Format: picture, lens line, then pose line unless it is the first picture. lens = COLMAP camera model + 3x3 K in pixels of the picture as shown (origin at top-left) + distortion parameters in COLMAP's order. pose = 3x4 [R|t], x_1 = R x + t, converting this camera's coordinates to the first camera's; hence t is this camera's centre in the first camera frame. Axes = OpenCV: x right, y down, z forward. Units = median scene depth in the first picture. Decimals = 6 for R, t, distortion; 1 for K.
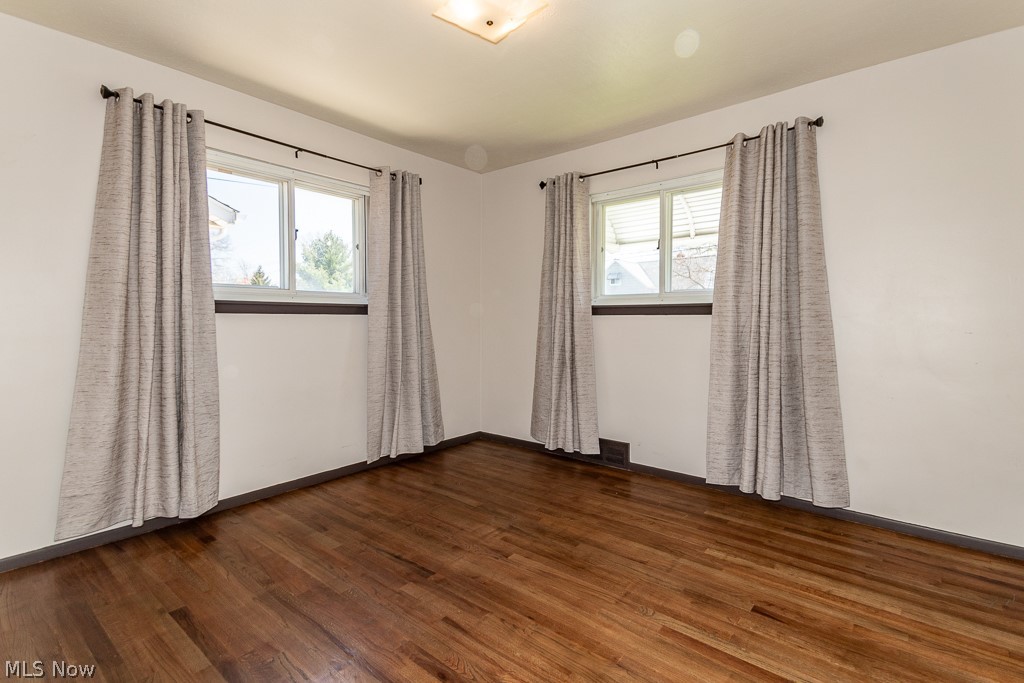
lens RADIAL K [[486.2, 0, 506.6], [0, 486.2, 314.9], [0, 0, 1]] dist [0.037533, -0.018641]
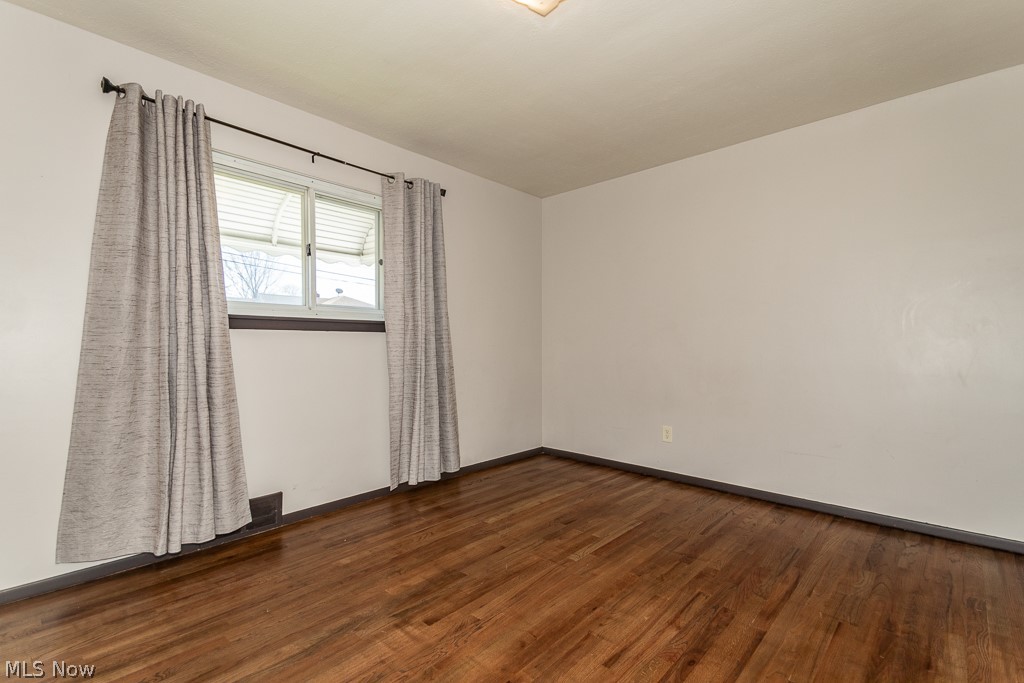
lens RADIAL K [[469.3, 0, 518.6], [0, 469.3, 347.5], [0, 0, 1]] dist [0.087698, -0.000055]
pose [[0.016378, -0.004285, 0.999857, -0.709182], [-0.008396, 0.999955, 0.004423, 0.028349], [-0.999831, -0.008467, 0.016341, 0.809868]]
